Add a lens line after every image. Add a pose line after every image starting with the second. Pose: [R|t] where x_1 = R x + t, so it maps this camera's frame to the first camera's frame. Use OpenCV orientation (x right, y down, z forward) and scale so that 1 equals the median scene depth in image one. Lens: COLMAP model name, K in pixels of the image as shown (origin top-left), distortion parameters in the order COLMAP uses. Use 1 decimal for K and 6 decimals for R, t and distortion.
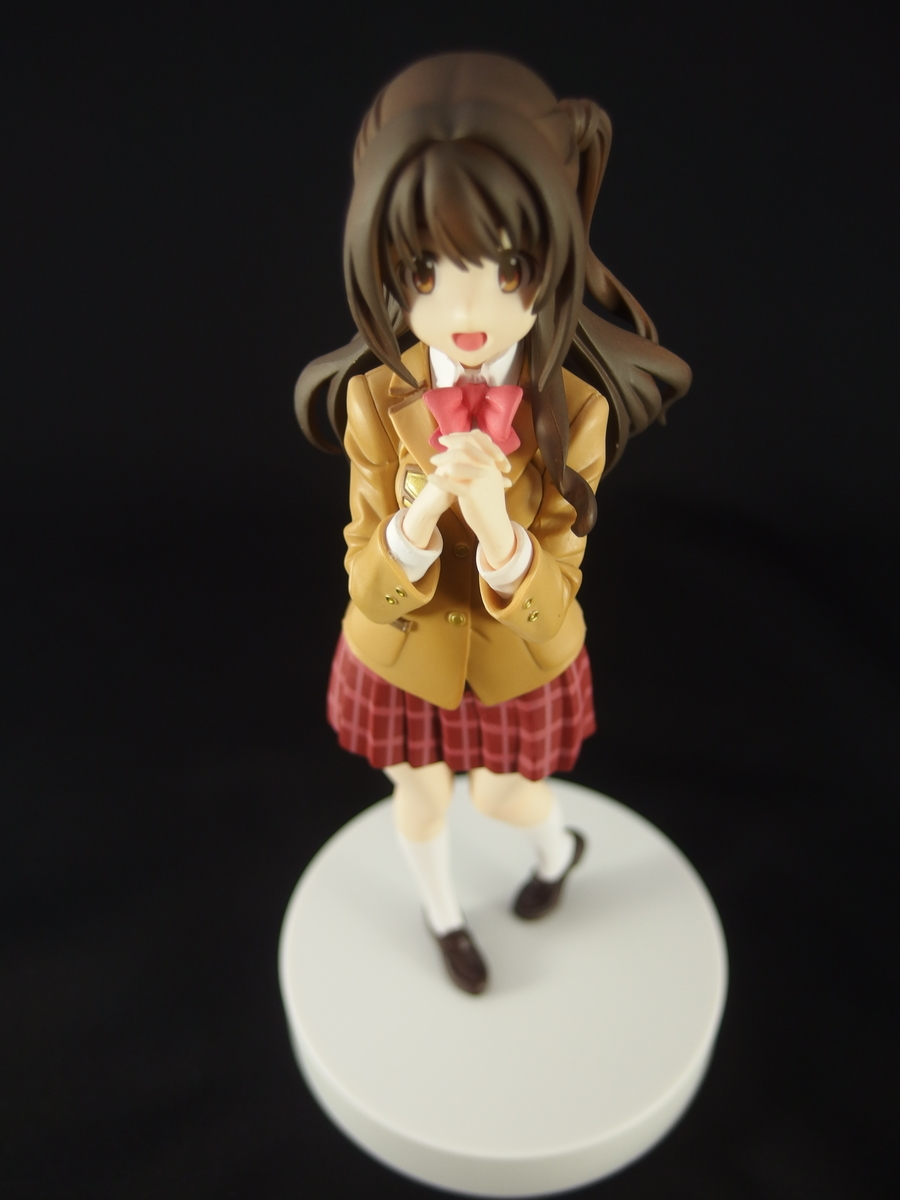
lens RADIAL K [[1014.8, 0, 457.0], [0, 1014.8, 607.9], [0, 0, 1]] dist [-0.078491, 0.022273]
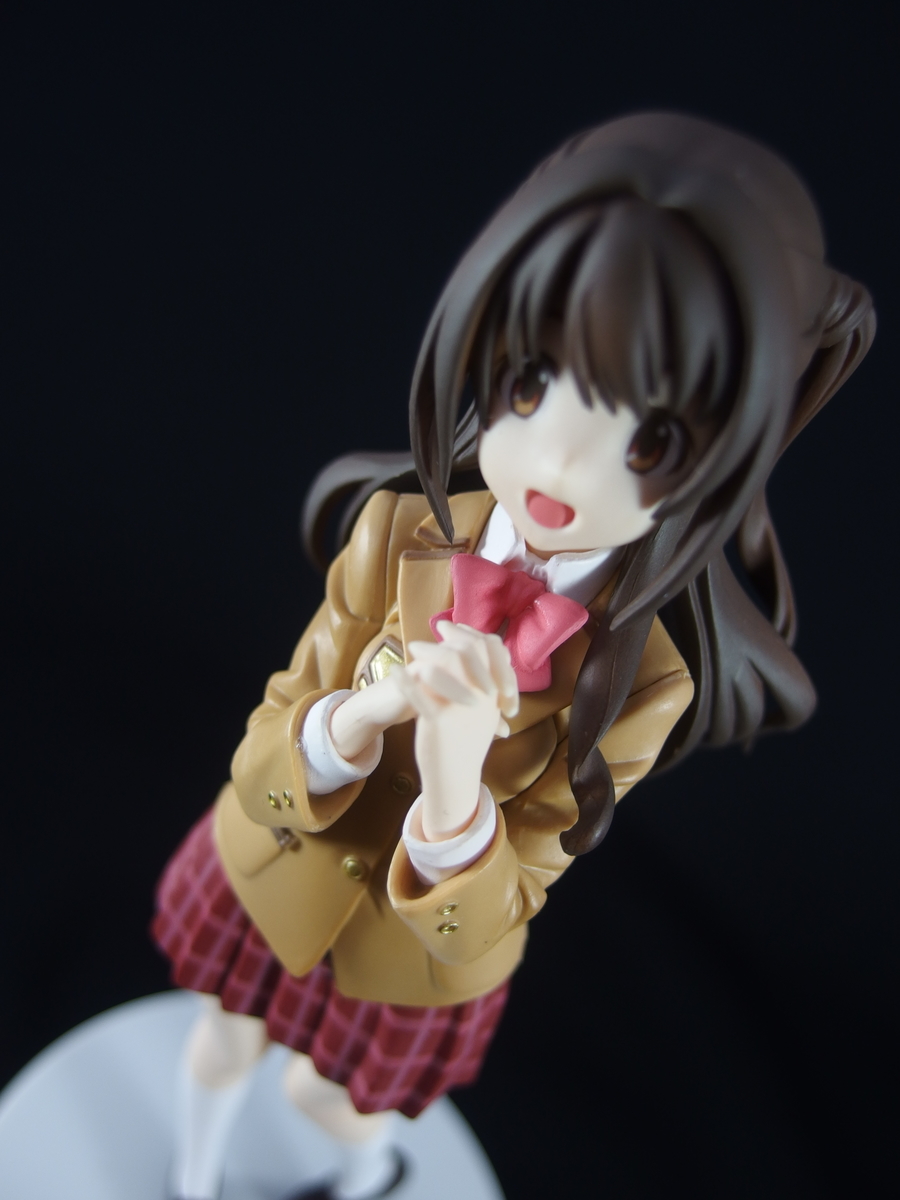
lens RADIAL K [[1014.8, 0, 440.7], [0, 1014.8, 606.4], [0, 0, 1]] dist [-0.078491, 0.022273]
pose [[0.883737, 0.459301, -0.089727, 0.033033], [-0.467959, 0.869280, -0.159269, -0.064196], [0.004845, 0.182740, 0.983149, 0.317353]]
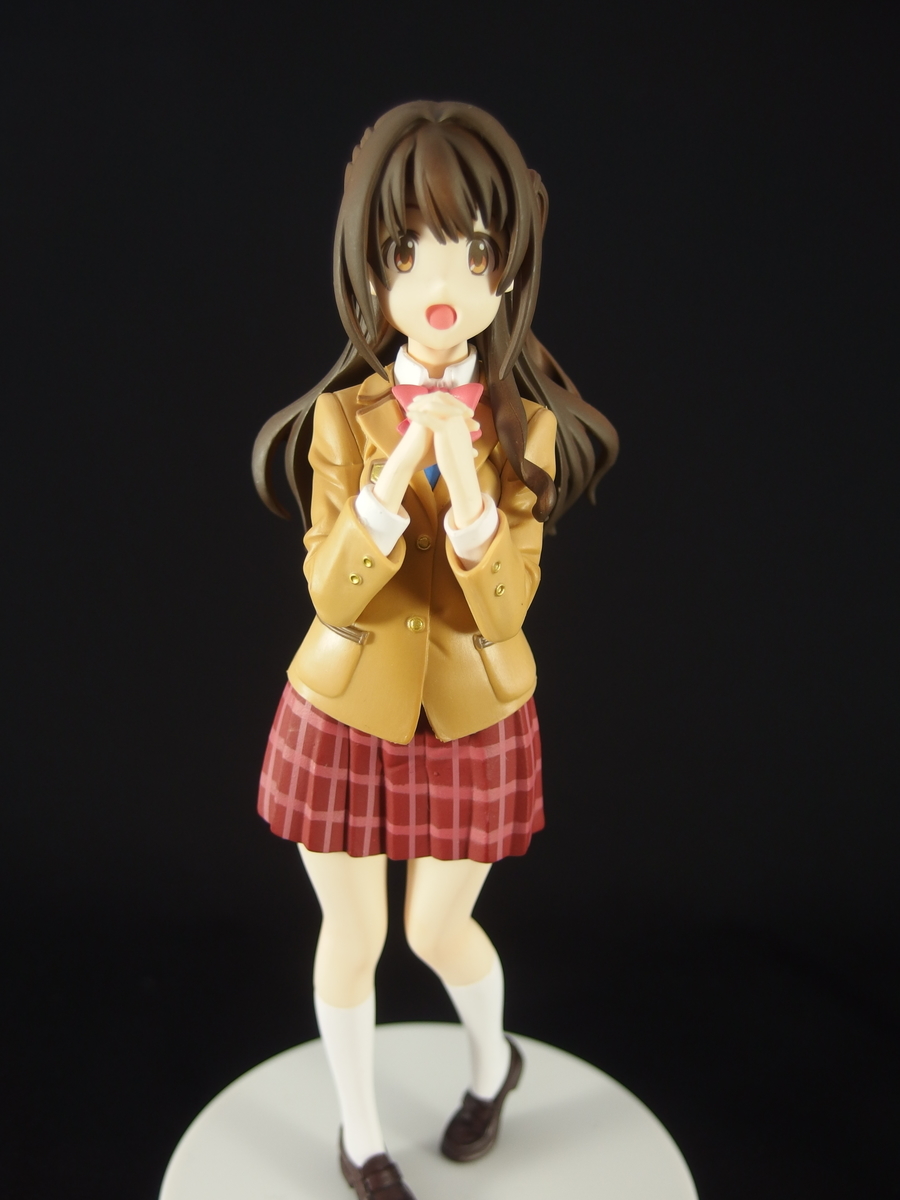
lens RADIAL K [[1014.8, 0, 455.0], [0, 1014.8, 610.8], [0, 0, 1]] dist [-0.078491, 0.022273]
pose [[0.990655, 0.024133, 0.134238, -0.100200], [0.035351, 0.905153, -0.423613, 0.438759], [-0.131729, 0.424400, 0.895841, 0.111998]]
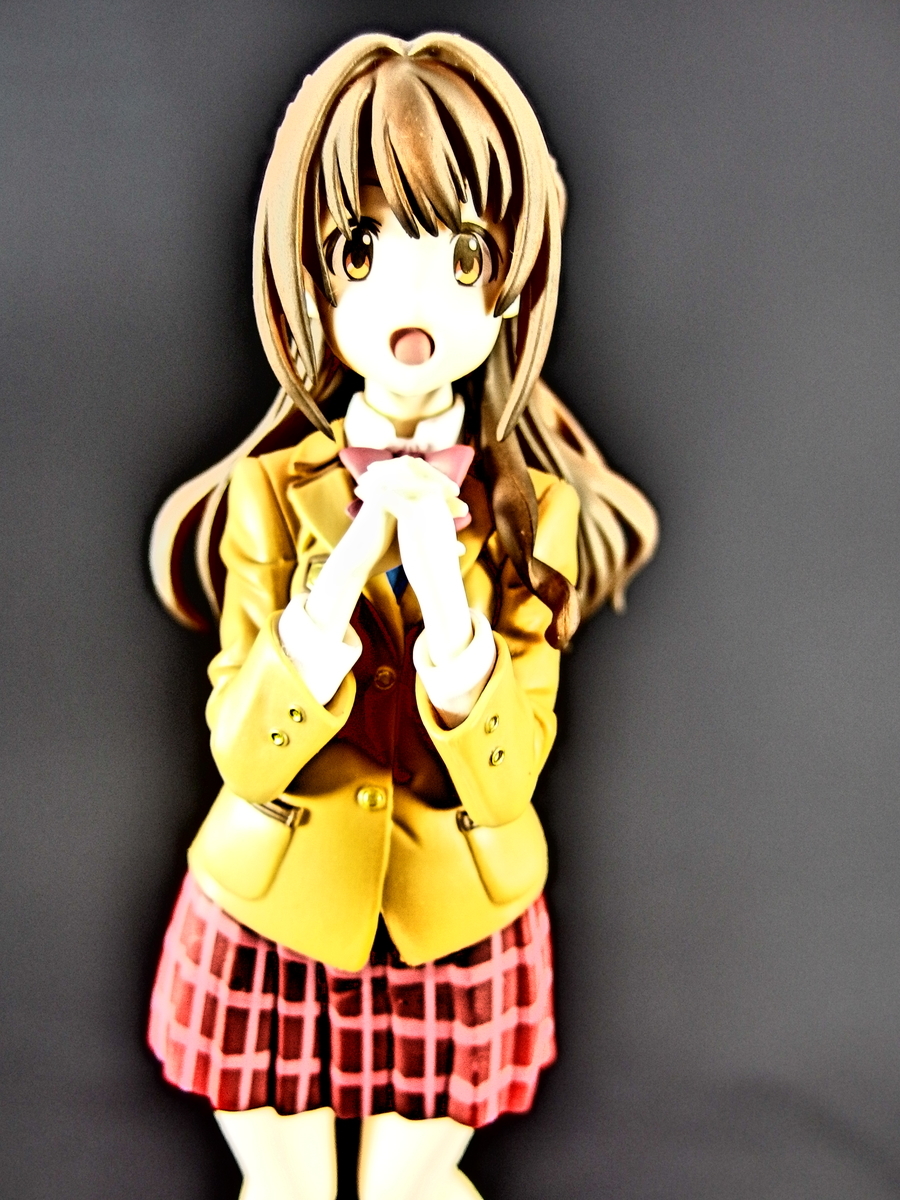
lens RADIAL K [[1014.8, 0, 451.0], [0, 1014.8, 607.8], [0, 0, 1]] dist [-0.078491, 0.022273]
pose [[0.988865, 0.041308, 0.142965, -0.051318], [0.033707, 0.873560, -0.485548, 0.237024], [-0.144945, 0.484961, 0.862441, 0.377530]]
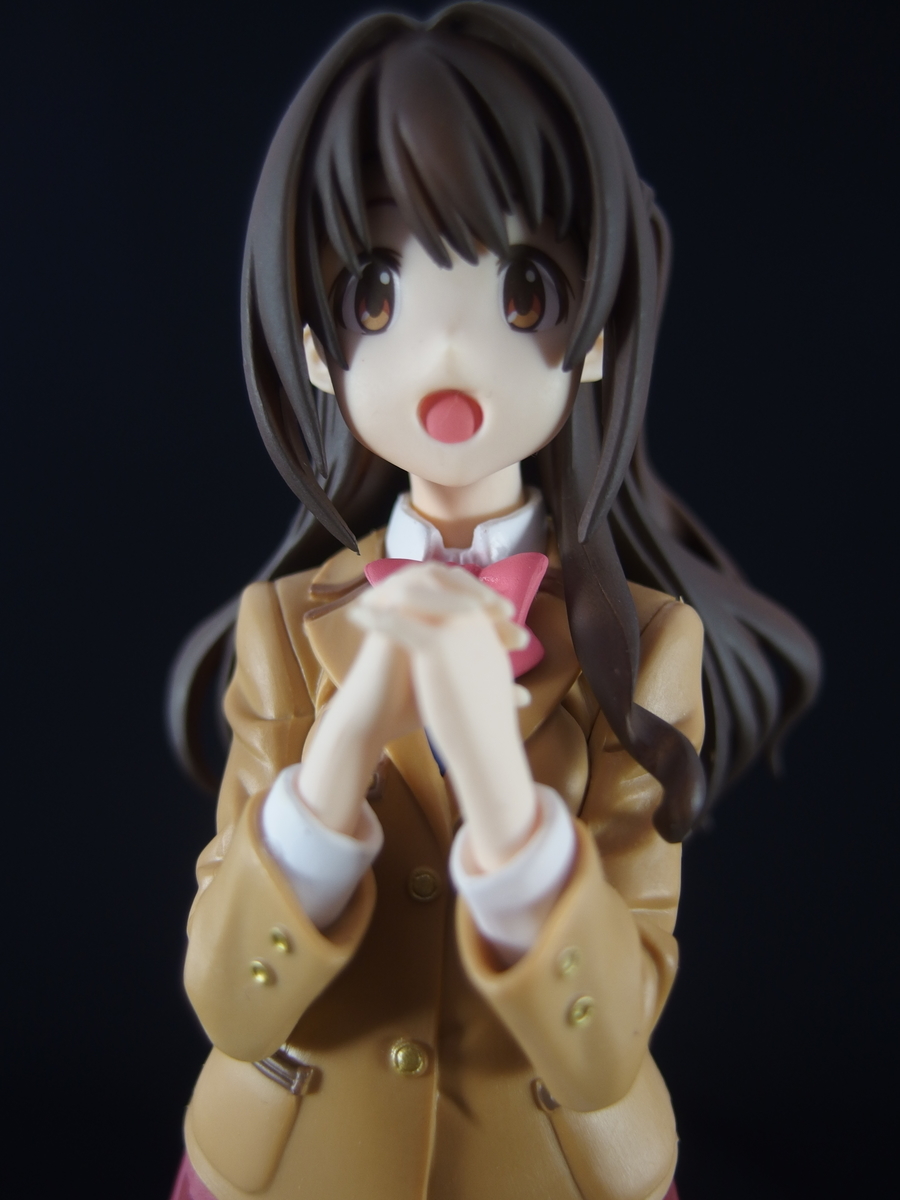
lens RADIAL K [[1014.8, 0, 439.4], [0, 1014.8, 605.4], [0, 0, 1]] dist [-0.078491, 0.022273]
pose [[0.998975, 0.030353, -0.033570, 0.023878], [-0.044532, 0.791529, -0.609507, 0.129755], [0.008071, 0.610377, 0.792070, 0.541871]]
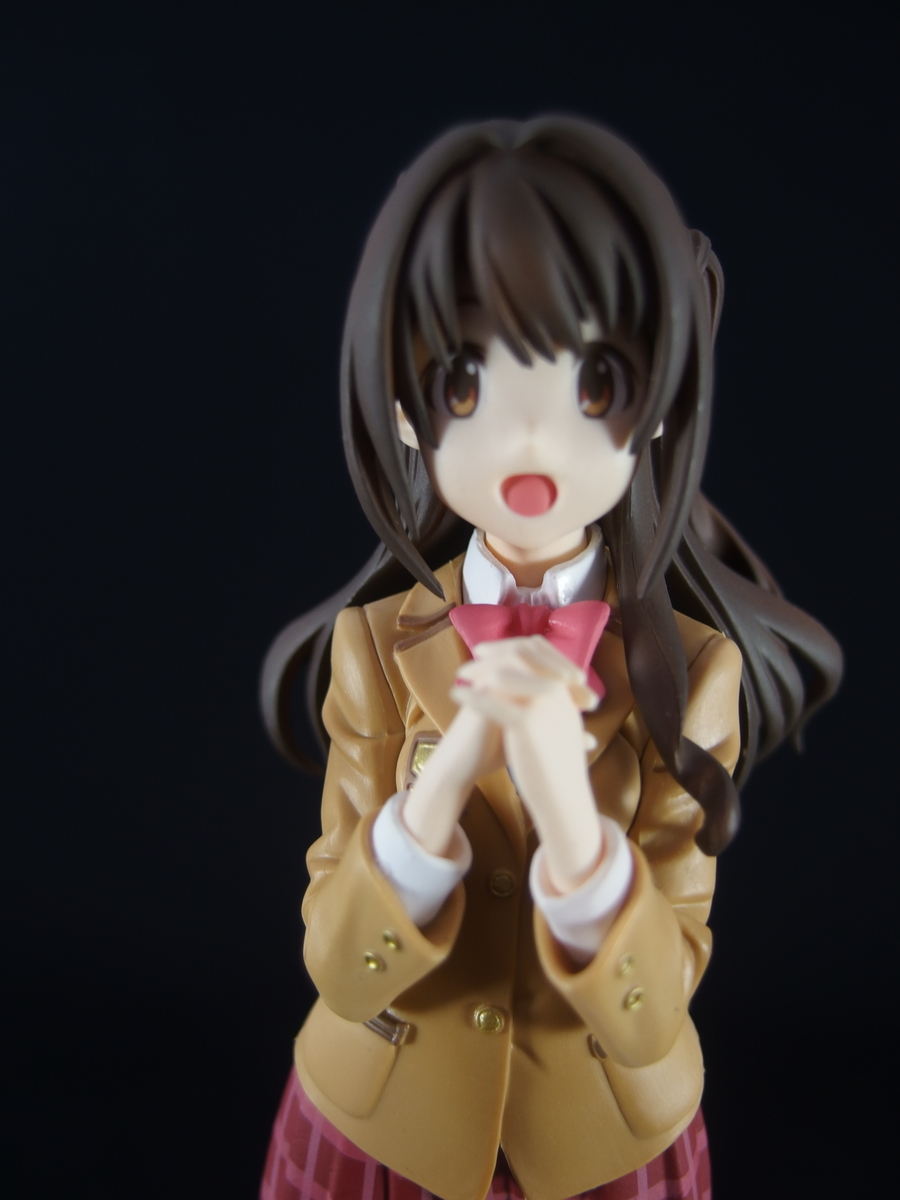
lens RADIAL K [[1014.8, 0, 449.0], [0, 1014.8, 608.3], [0, 0, 1]] dist [-0.078491, 0.022273]
pose [[0.998512, 0.035829, -0.041101, -0.007893], [-0.051462, 0.868385, -0.493213, 0.092548], [0.018020, 0.494595, 0.868937, 0.422425]]
